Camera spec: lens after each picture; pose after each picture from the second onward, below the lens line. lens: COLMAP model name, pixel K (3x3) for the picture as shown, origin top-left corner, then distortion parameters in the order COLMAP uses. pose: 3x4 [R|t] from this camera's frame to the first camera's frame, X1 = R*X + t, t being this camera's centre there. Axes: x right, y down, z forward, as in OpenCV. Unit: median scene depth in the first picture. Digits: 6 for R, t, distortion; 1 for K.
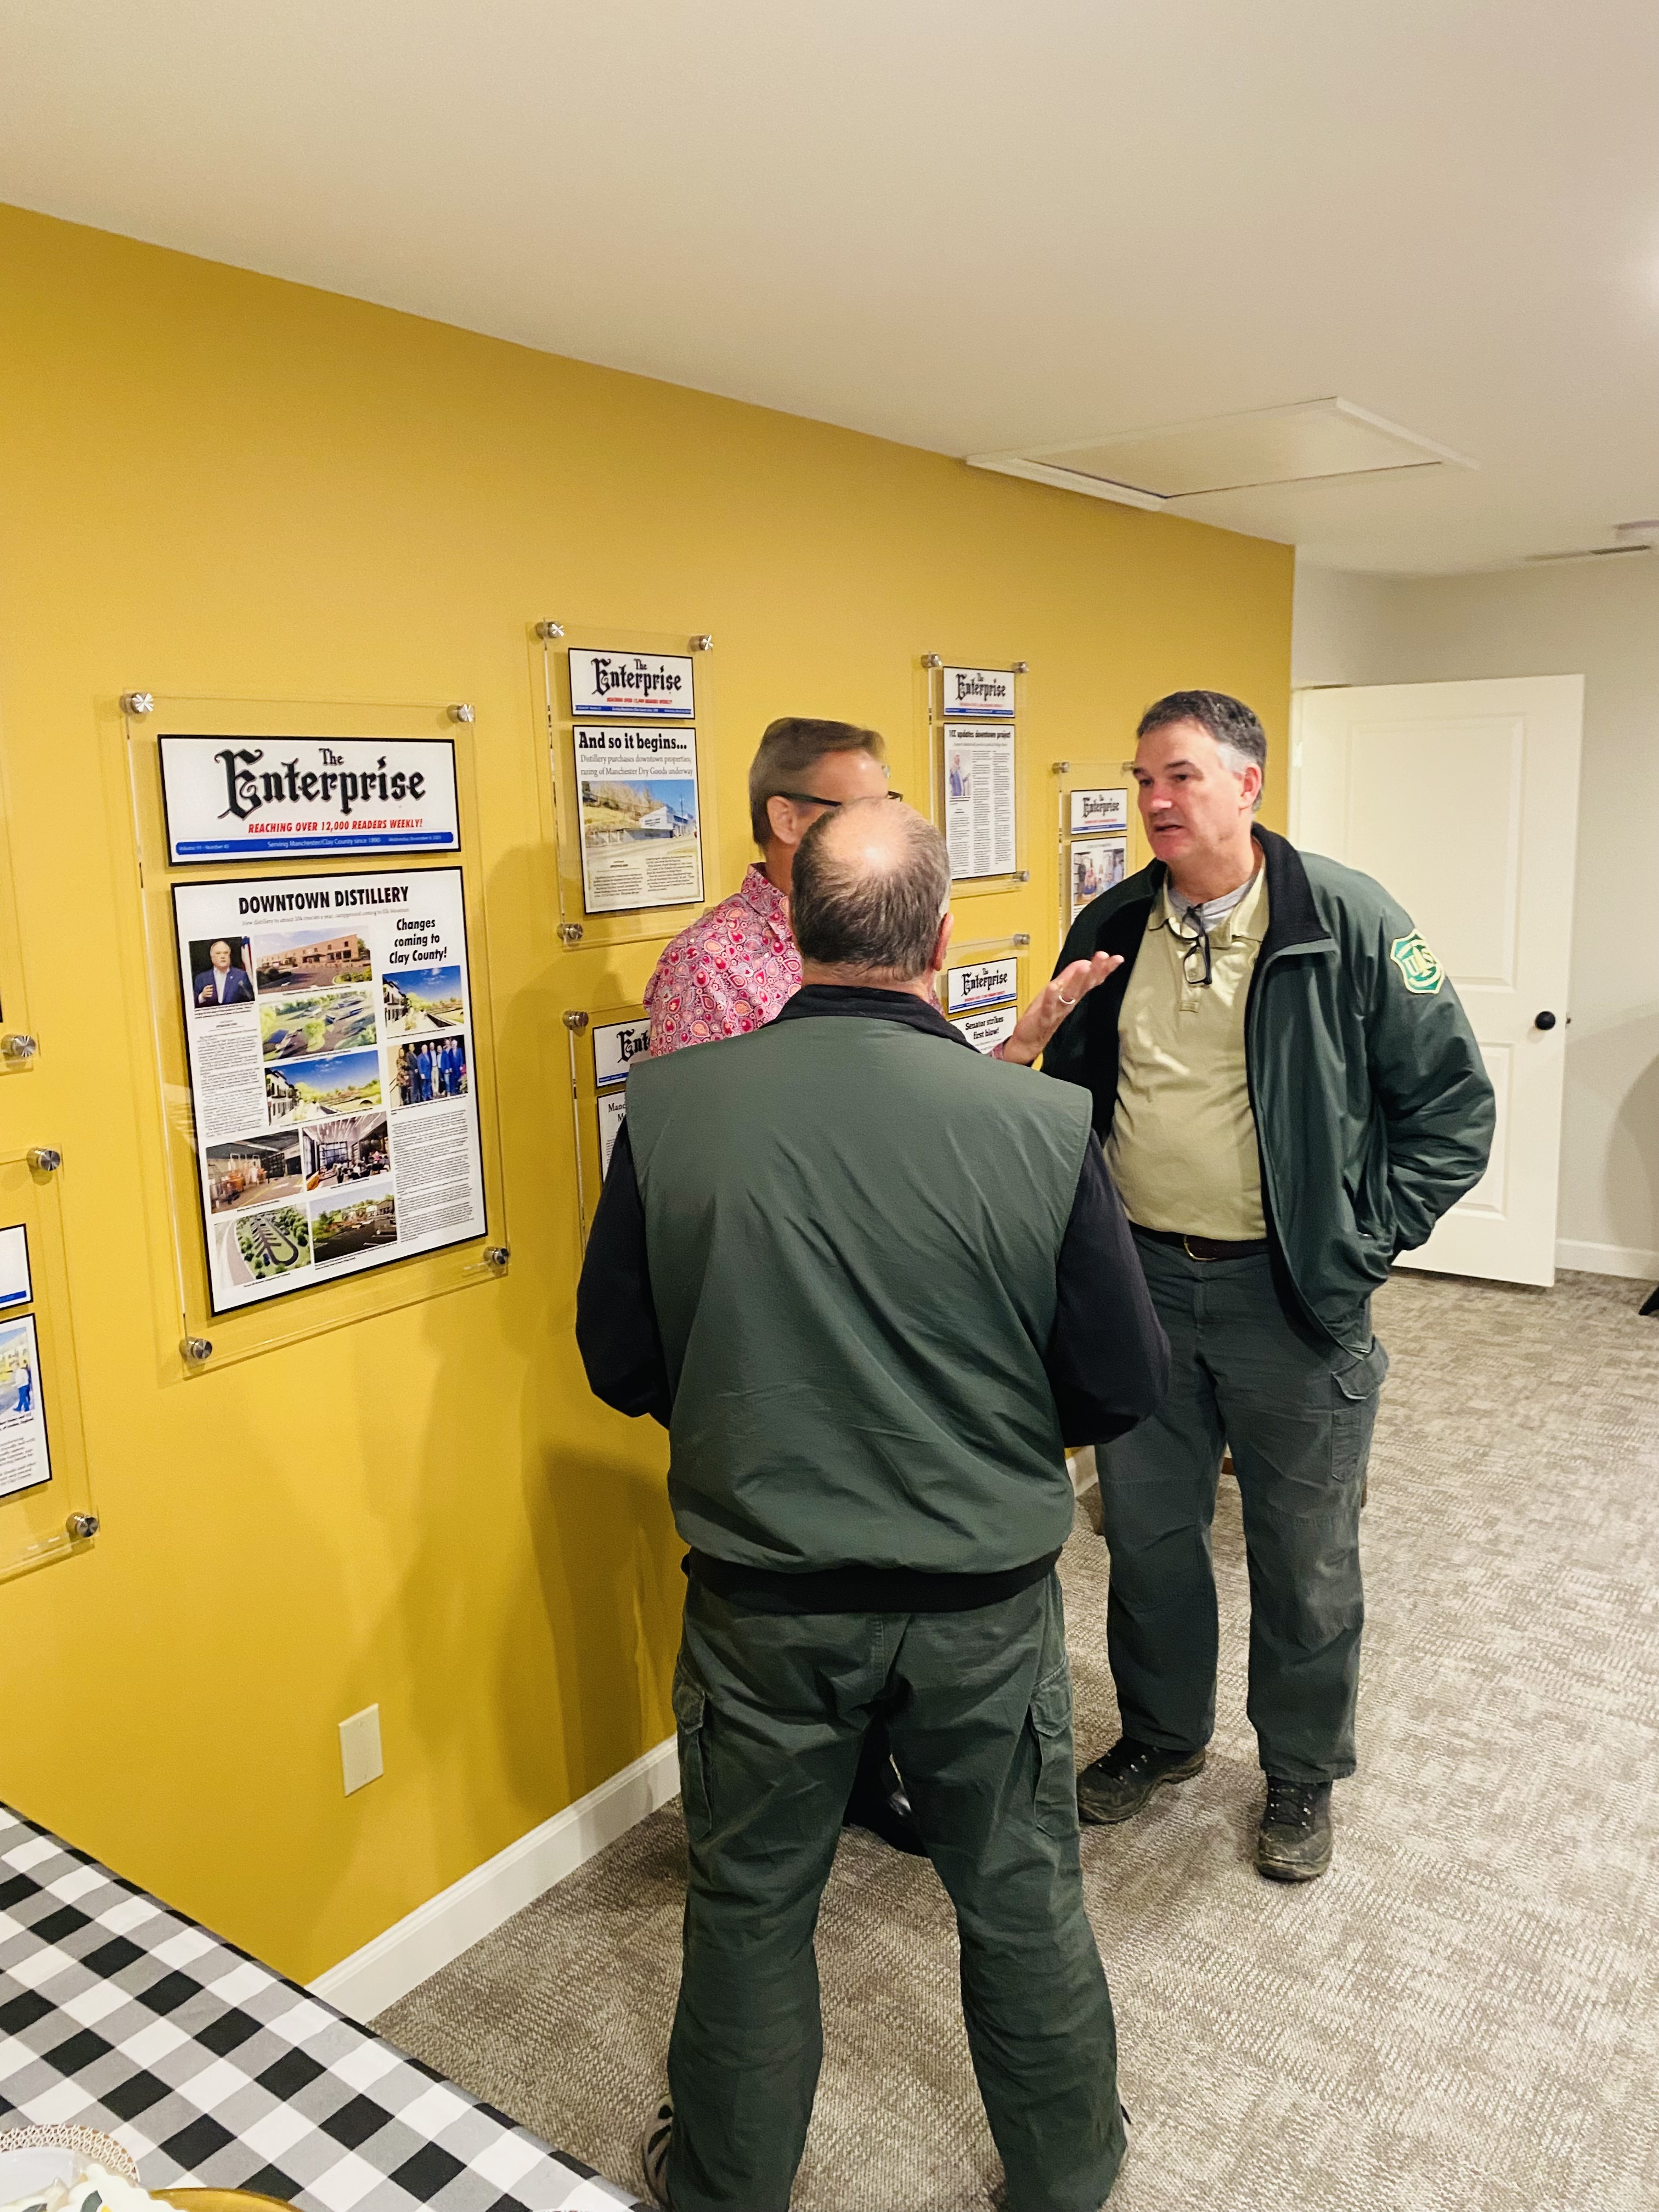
lens RADIAL K [[1656.1, 0, 829.5], [0, 1656.1, 1106.0], [0, 0, 1]] dist [0.082788, -0.002079]
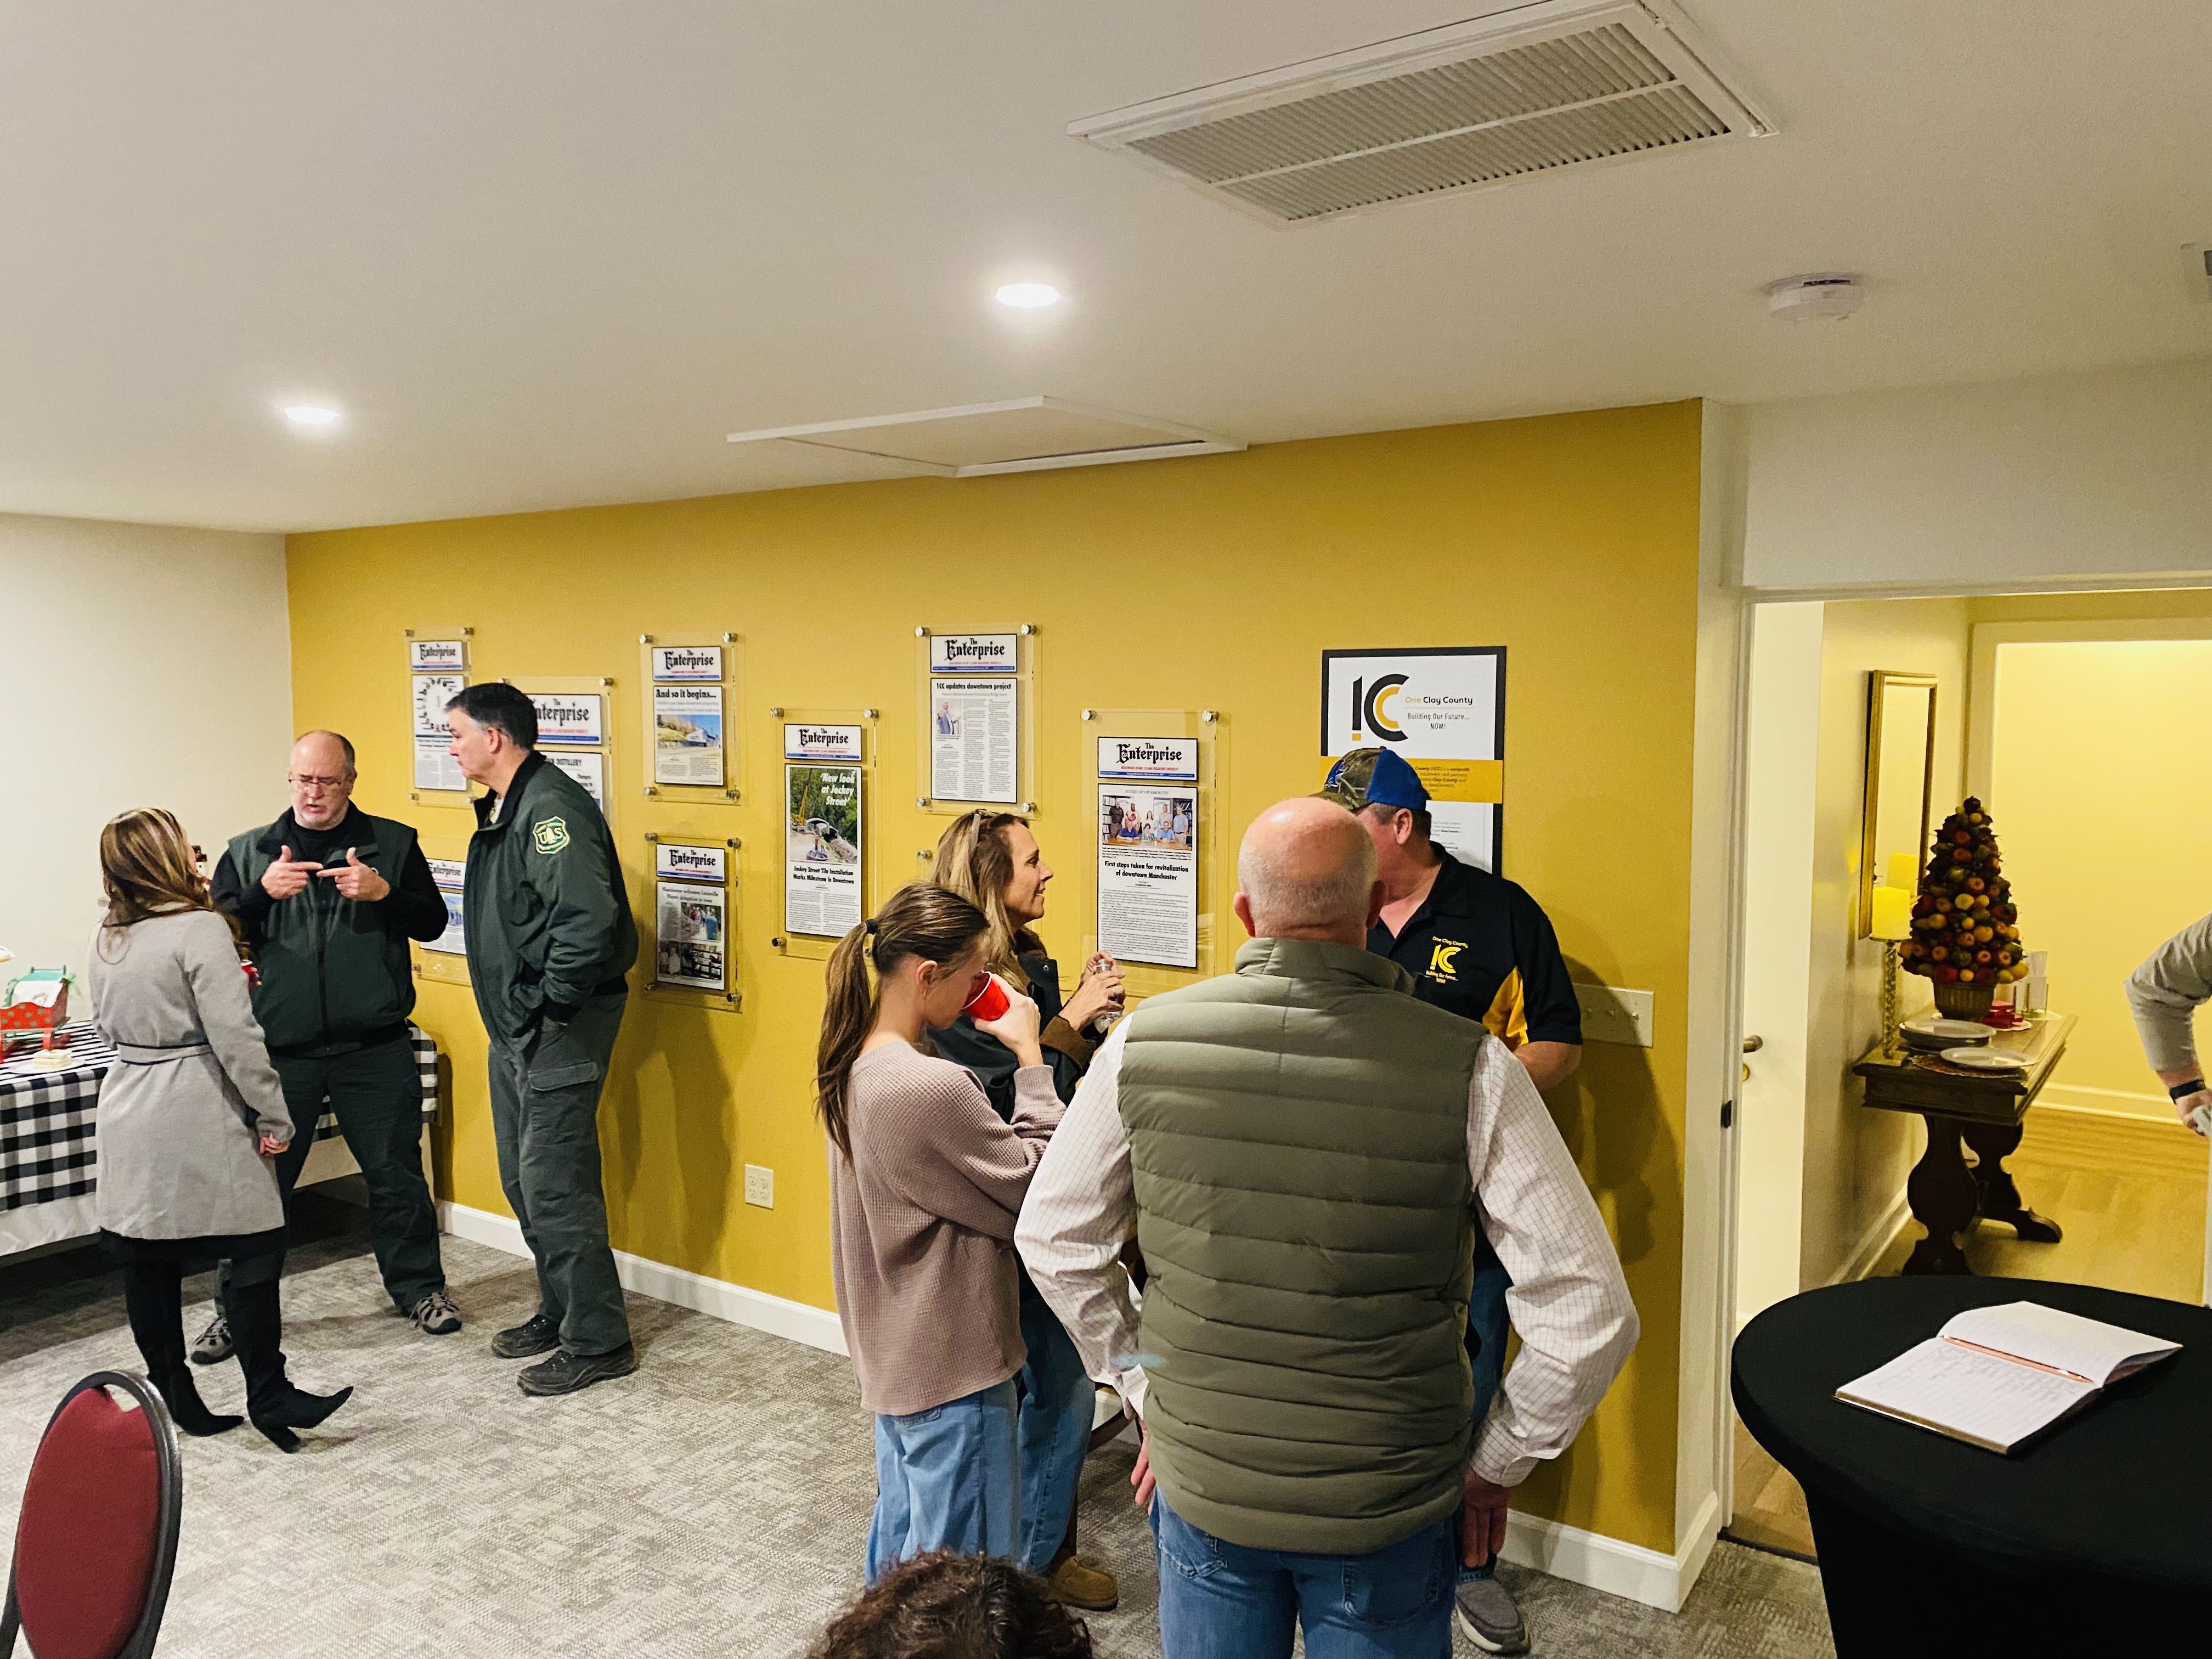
lens RADIAL K [[1656.1, 0, 1106.0], [0, 1656.1, 829.5], [0, 0, 1]] dist [0.082788, -0.002079]
pose [[0.022827, 0.117738, -0.992782, 1.510509], [-0.181396, 0.977046, 0.111701, -0.315932], [0.983145, 0.177537, 0.043660, 1.224000]]
